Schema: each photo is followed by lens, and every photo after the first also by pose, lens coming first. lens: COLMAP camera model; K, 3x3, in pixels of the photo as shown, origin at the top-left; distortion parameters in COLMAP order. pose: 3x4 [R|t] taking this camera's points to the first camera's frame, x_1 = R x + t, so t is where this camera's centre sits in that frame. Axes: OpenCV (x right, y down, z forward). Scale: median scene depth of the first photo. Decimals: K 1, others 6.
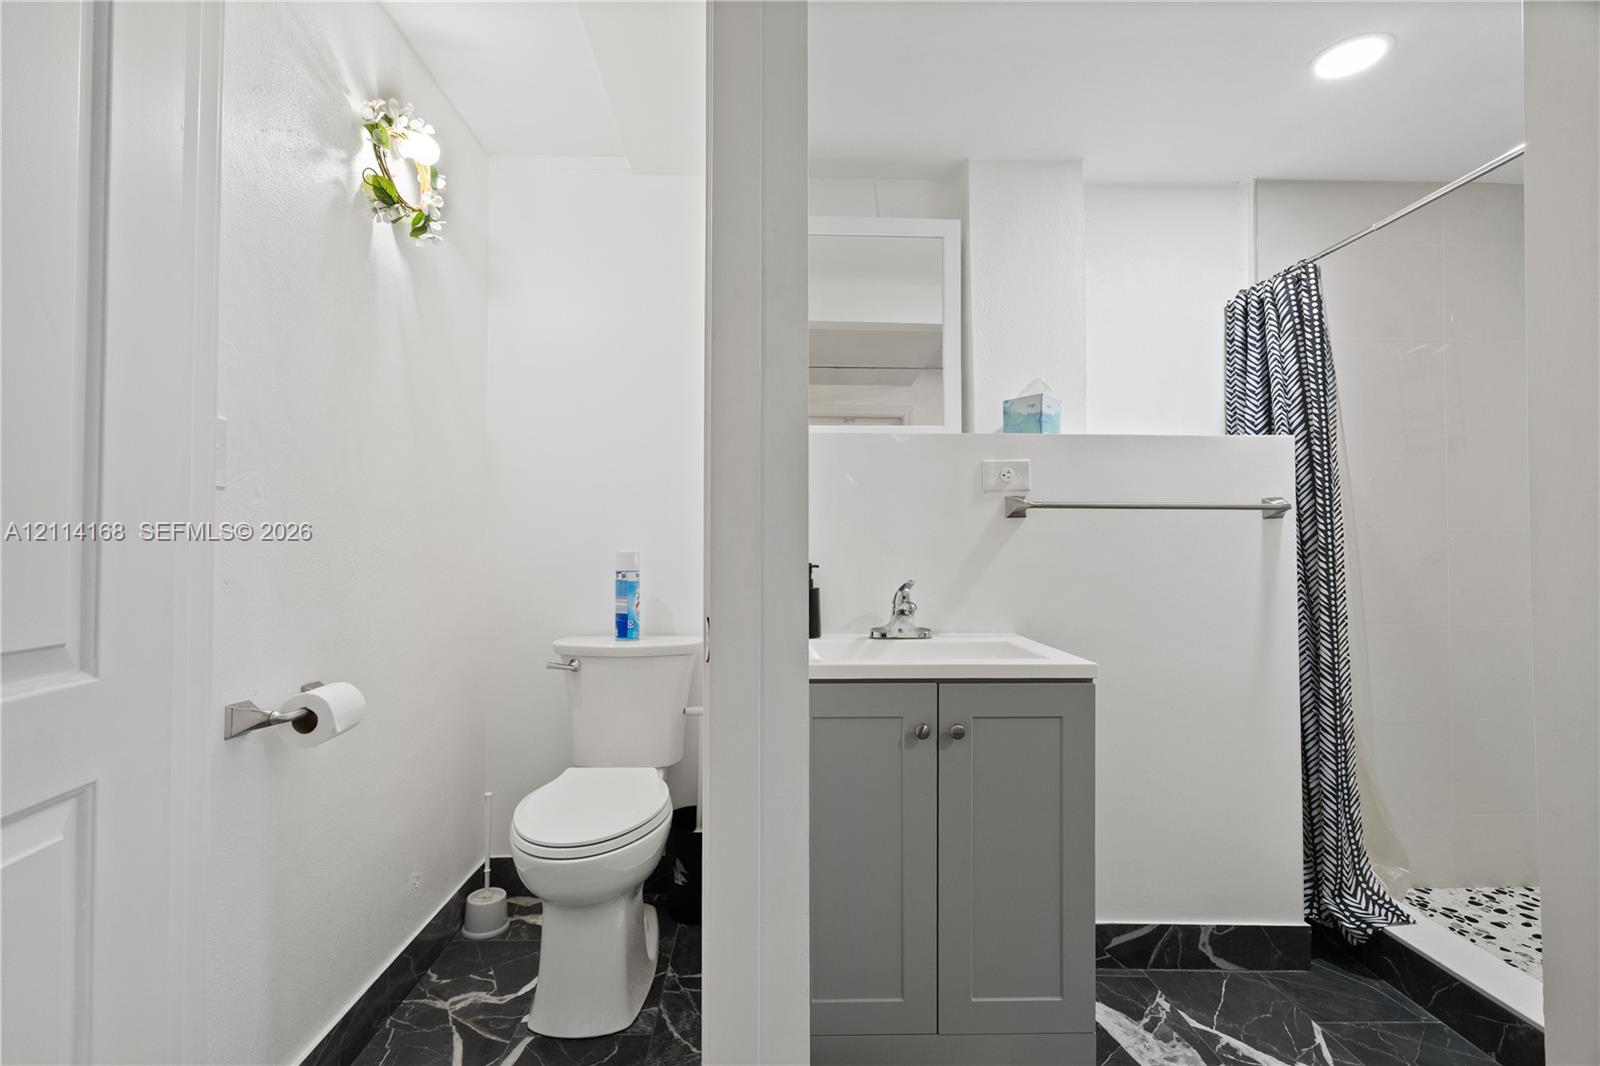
lens RADIAL K [[733.0, 0, 793.7], [0, 733.0, 533.2], [0, 0, 1]] dist [-0.003616, 0.001190]
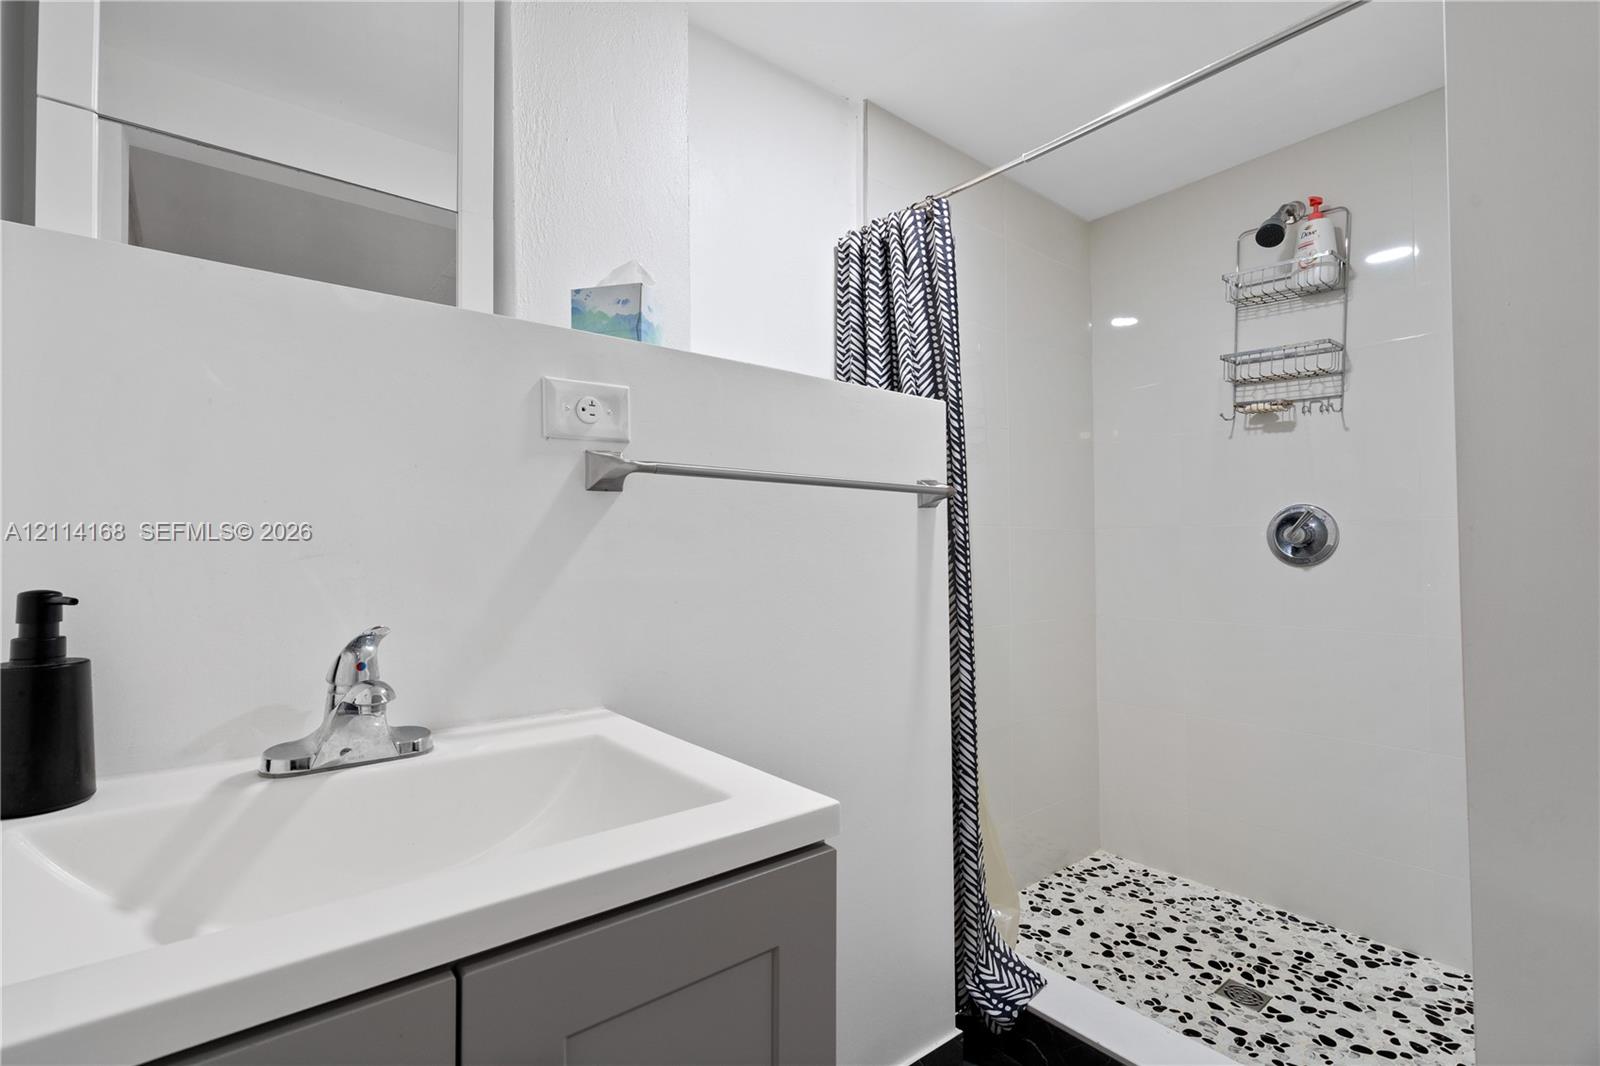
lens RADIAL K [[733.0, 0, 794.3], [0, 733.0, 536.4], [0, 0, 1]] dist [-0.003616, 0.001190]
pose [[0.795526, 0.007110, 0.605878, 0.081840], [-0.008428, 0.999964, -0.000669, 0.010765], [-0.605861, -0.004574, 0.795558, 0.451853]]
